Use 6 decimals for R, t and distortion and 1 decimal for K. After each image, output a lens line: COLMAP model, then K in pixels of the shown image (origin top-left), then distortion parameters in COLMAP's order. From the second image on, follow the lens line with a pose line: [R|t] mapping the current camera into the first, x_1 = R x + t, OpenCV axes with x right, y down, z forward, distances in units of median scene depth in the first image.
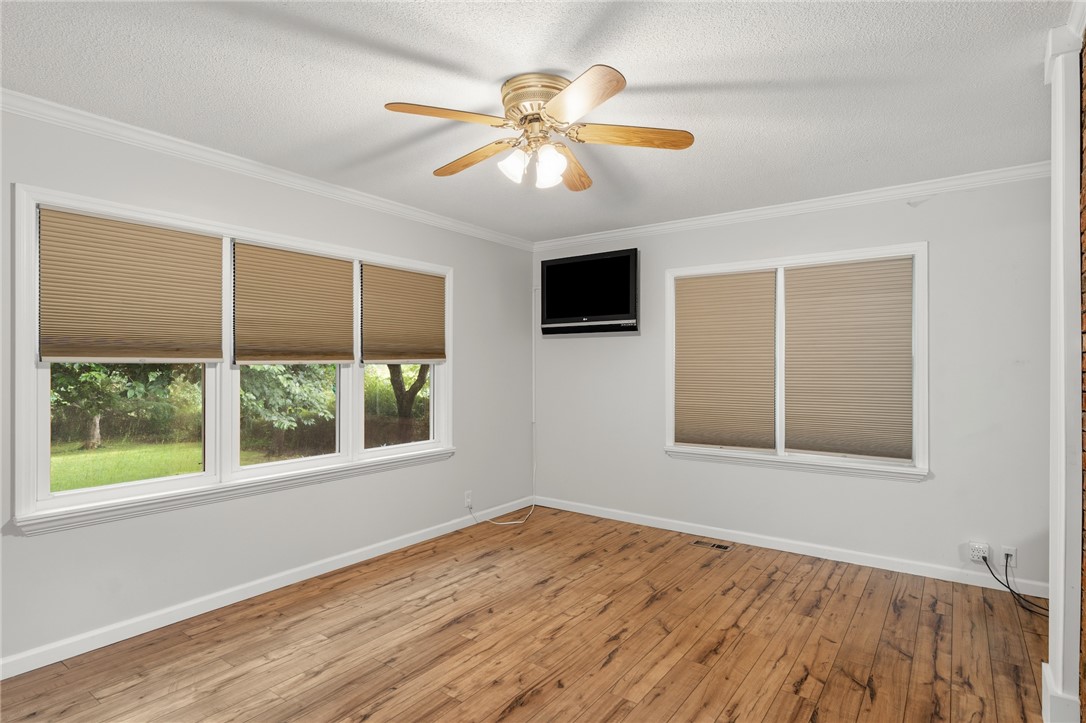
lens RADIAL K [[433.6, 0, 543.0], [0, 433.6, 361.5], [0, 0, 1]] dist [-0.000131, -0.000068]
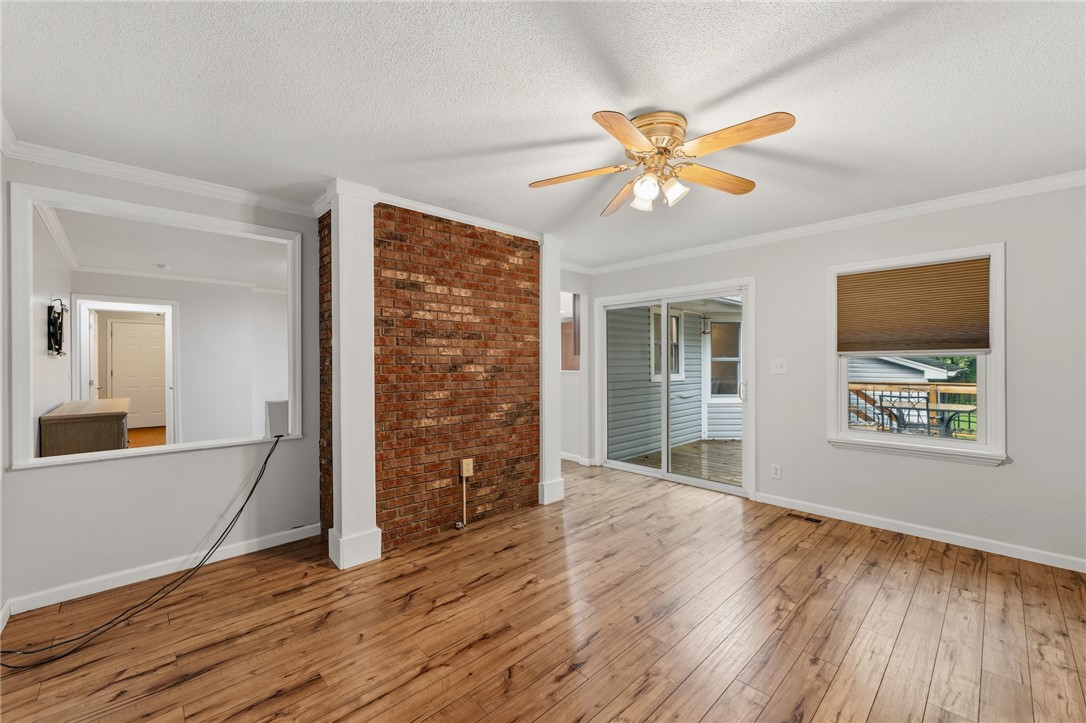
lens RADIAL K [[433.6, 0, 543.0], [0, 433.6, 361.5], [0, 0, 1]] dist [-0.000131, -0.000068]
pose [[-0.985591, 0.003916, 0.169101, 0.081133], [0.003043, 0.999981, -0.005423, 0.016303], [-0.169119, -0.004830, -0.985584, 1.989475]]
